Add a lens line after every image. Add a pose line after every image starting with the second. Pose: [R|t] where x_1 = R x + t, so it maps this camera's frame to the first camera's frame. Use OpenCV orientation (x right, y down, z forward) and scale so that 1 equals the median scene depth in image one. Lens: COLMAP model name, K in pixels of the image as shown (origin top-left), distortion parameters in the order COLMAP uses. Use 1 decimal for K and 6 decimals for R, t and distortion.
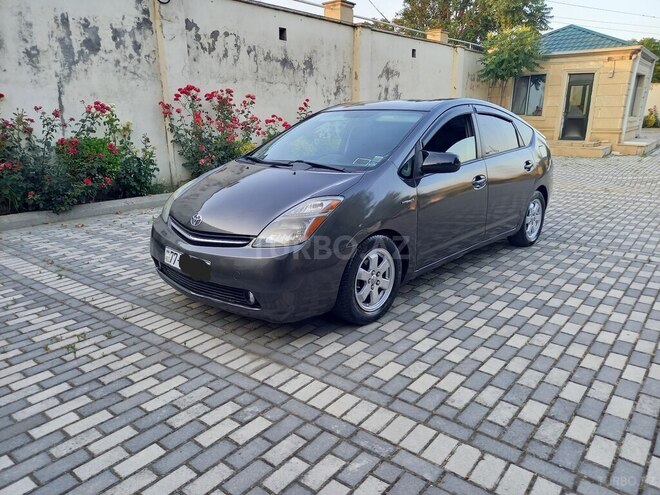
lens RADIAL K [[498.1, 0, 342.2], [0, 498.1, 245.7], [0, 0, 1]] dist [0.050316, -0.049340]
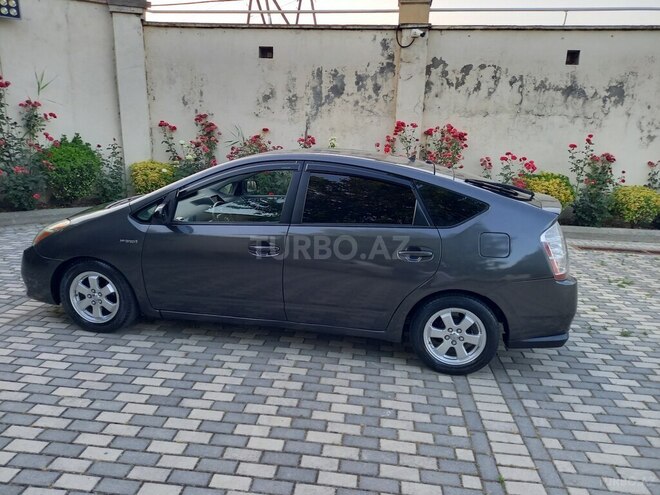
lens RADIAL K [[499.4, 0, 329.3], [0, 499.4, 252.0], [0, 0, 1]] dist [0.027304, -0.010098]
pose [[0.510045, 0.227426, -0.829537, 0.590797], [-0.250081, 0.961960, 0.109967, -0.137937], [0.822991, 0.151364, 0.547517, 0.350879]]
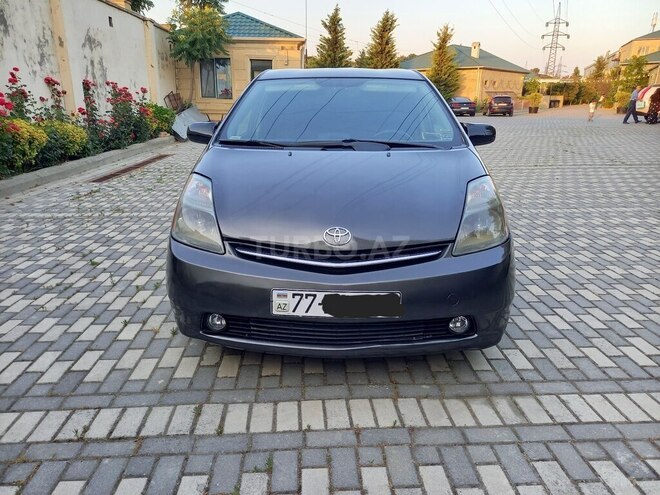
lens RADIAL K [[450.3, 0, 328.1], [0, 450.3, 260.3], [0, 0, 1]] dist [0.028848, 0.002525]
pose [[0.749724, -0.215705, 0.625607, -0.304209], [0.157126, 0.976373, 0.148347, -0.057436], [-0.642825, -0.012920, 0.765904, 0.238142]]
